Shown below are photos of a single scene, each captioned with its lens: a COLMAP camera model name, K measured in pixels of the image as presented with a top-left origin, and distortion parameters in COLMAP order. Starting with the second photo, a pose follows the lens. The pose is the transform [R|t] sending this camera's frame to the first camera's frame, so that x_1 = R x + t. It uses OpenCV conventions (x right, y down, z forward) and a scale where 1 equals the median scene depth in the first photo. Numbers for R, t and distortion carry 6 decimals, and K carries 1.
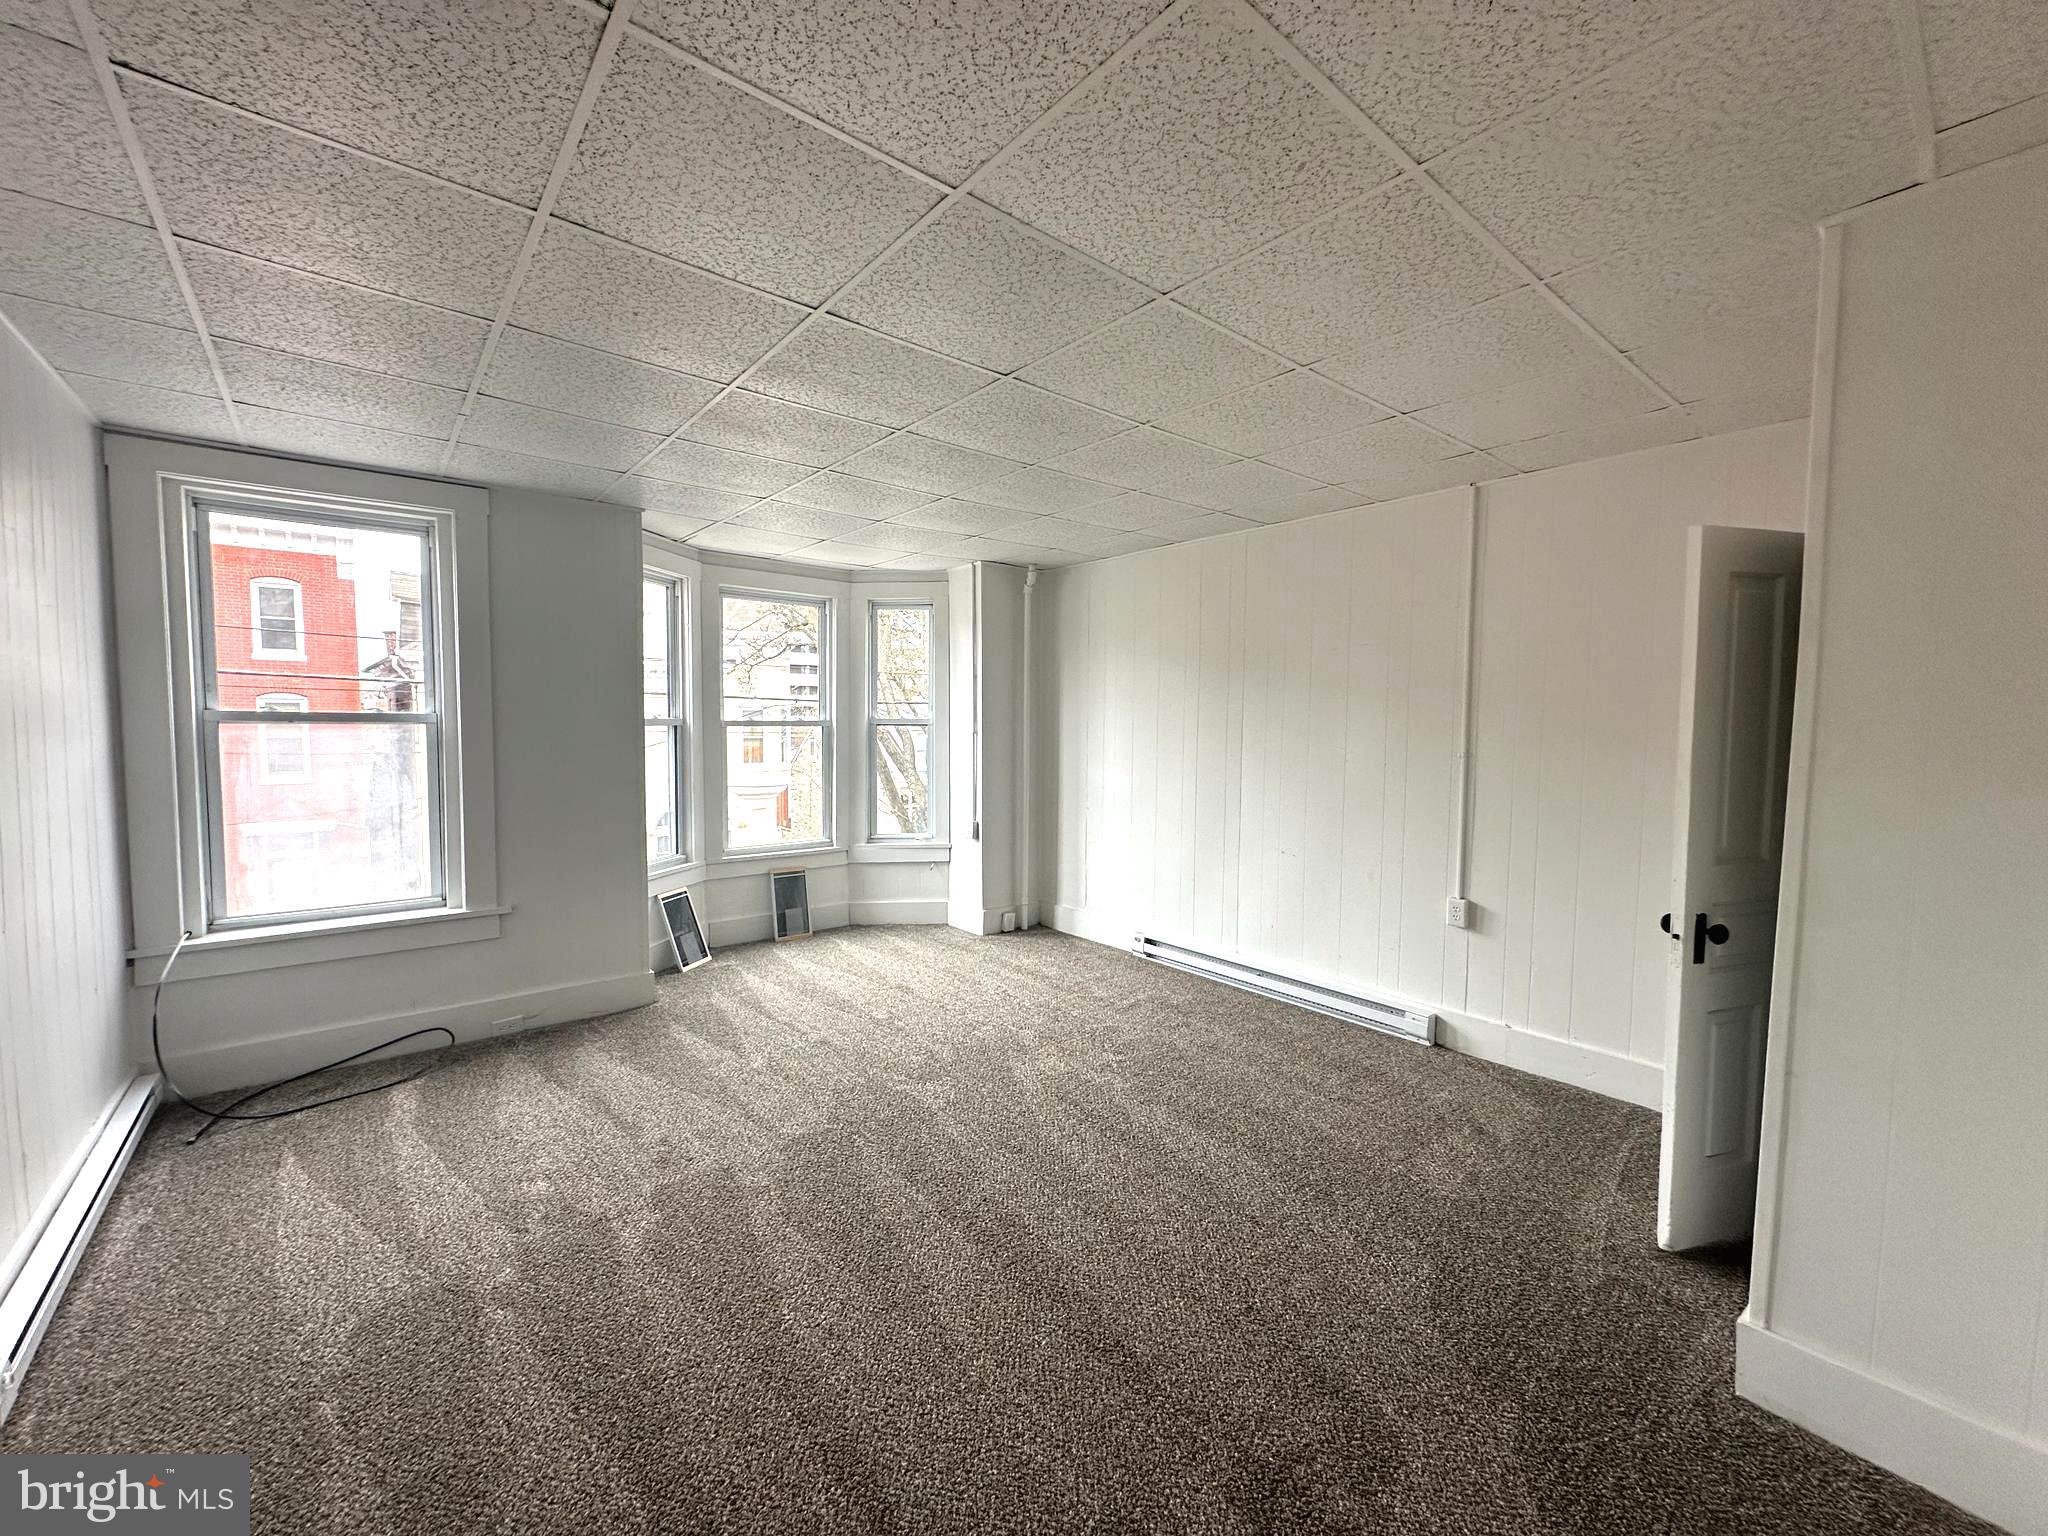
lens RADIAL K [[816.7, 0, 1023.7], [0, 816.7, 764.3], [0, 0, 1]] dist [0.000686, 0.000069]
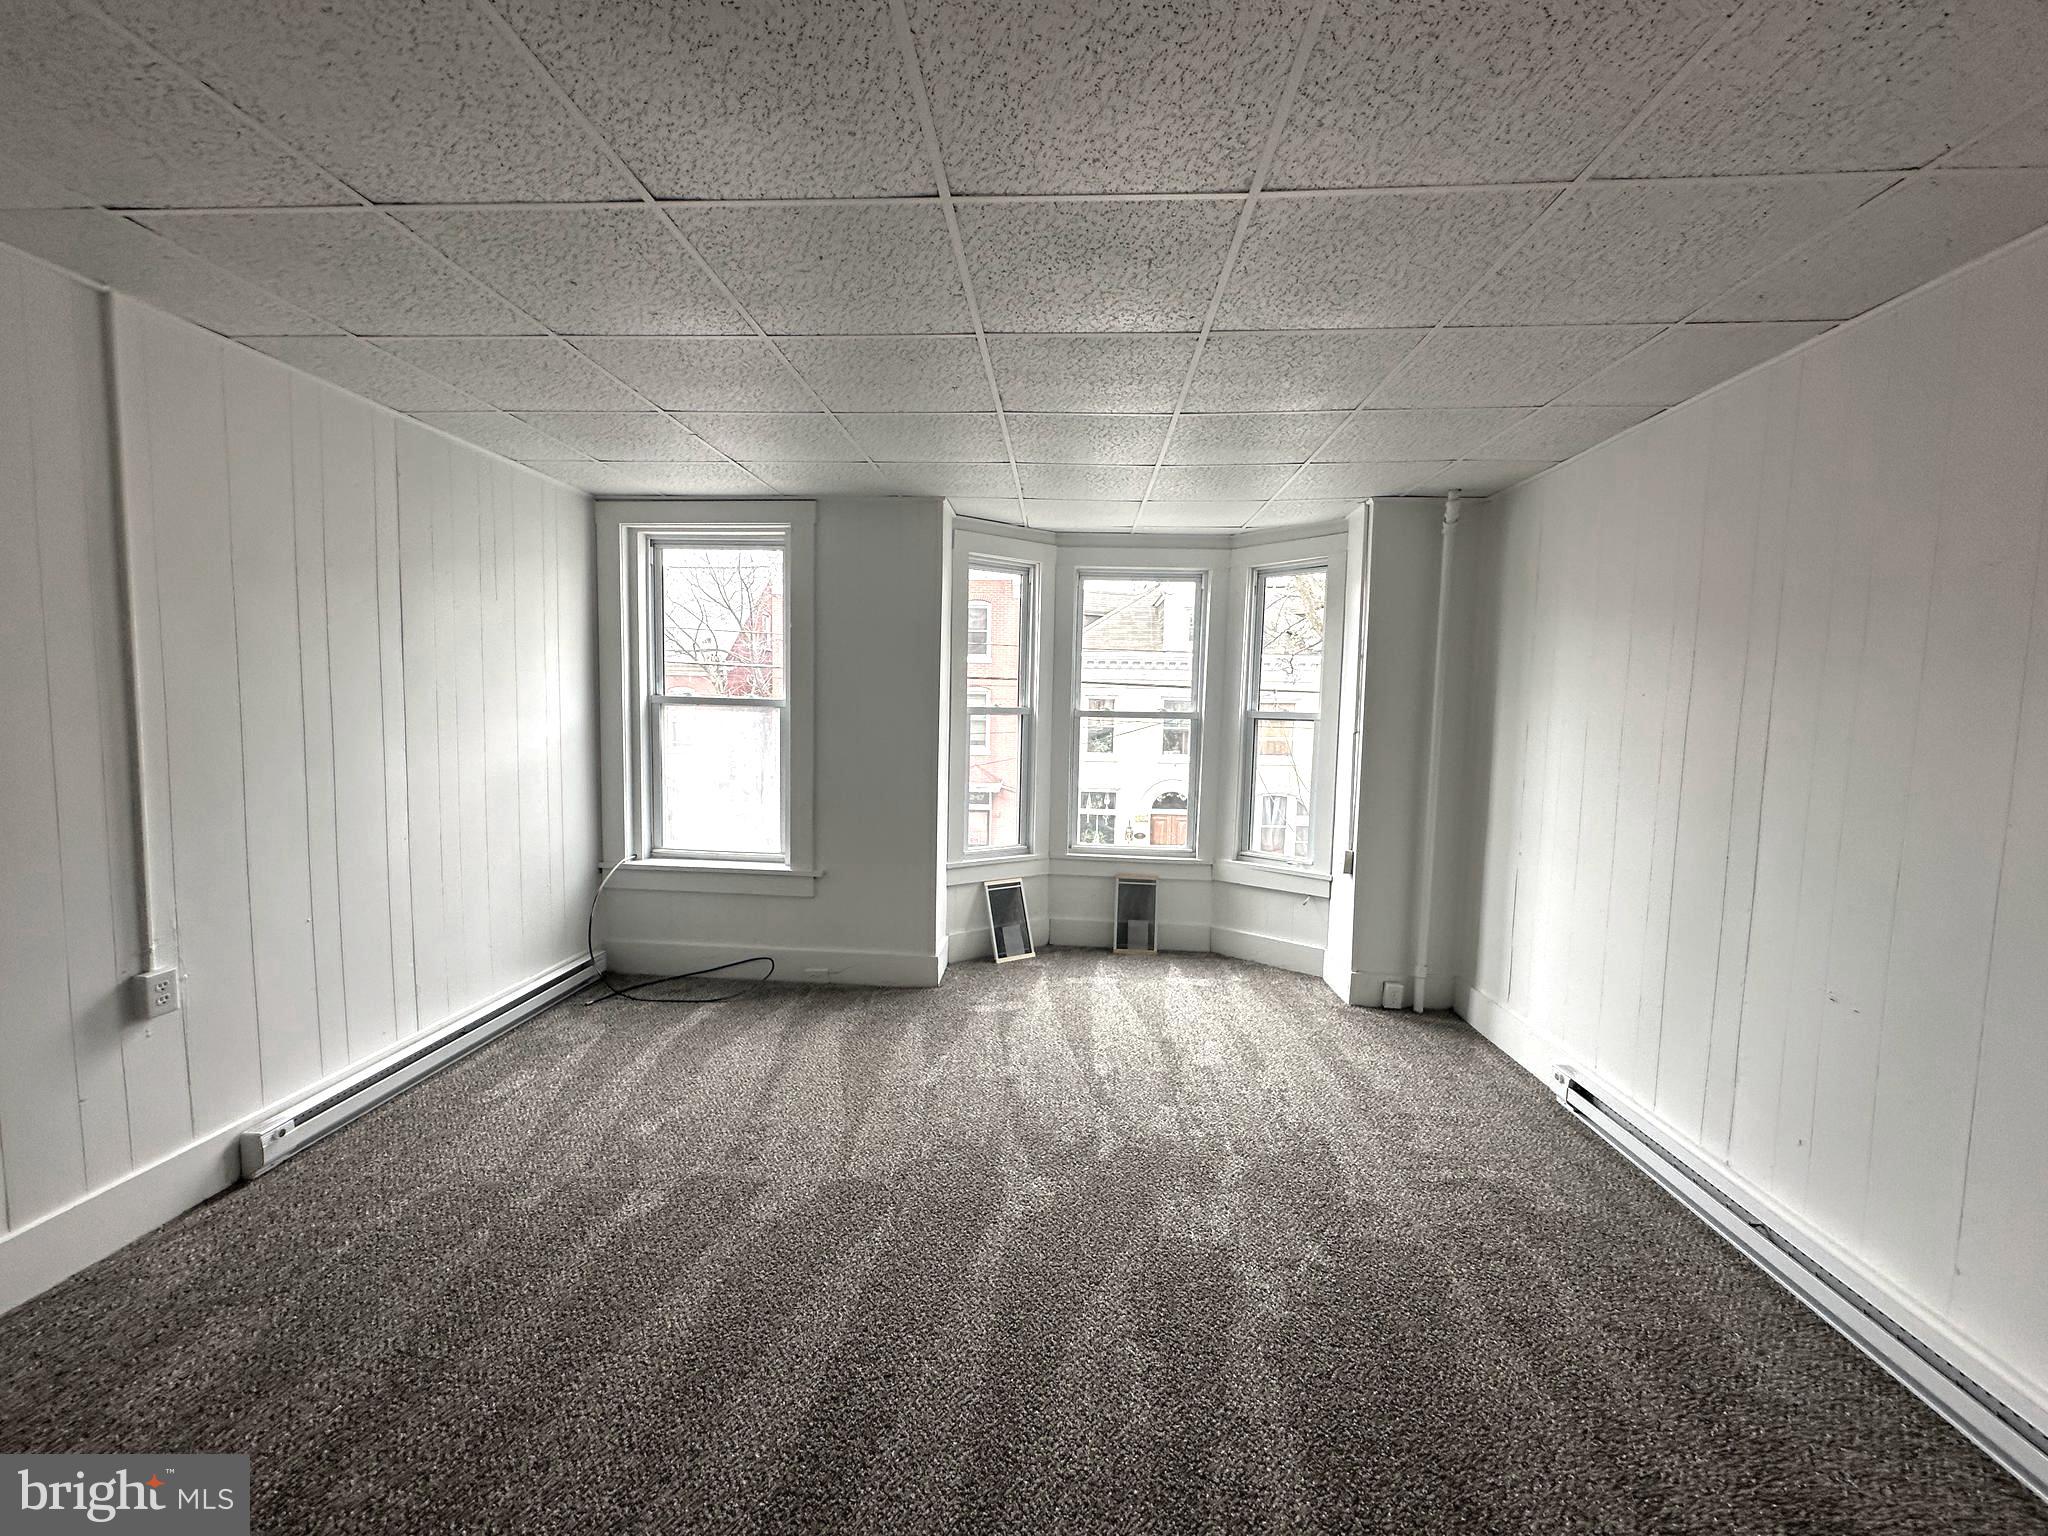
lens RADIAL K [[816.7, 0, 1023.7], [0, 816.7, 764.3], [0, 0, 1]] dist [0.000686, 0.000069]
pose [[0.728453, 0.059534, -0.682504, 0.259822], [-0.055015, 0.998083, 0.028343, -0.015490], [0.682883, 0.016901, 0.730332, 0.286277]]
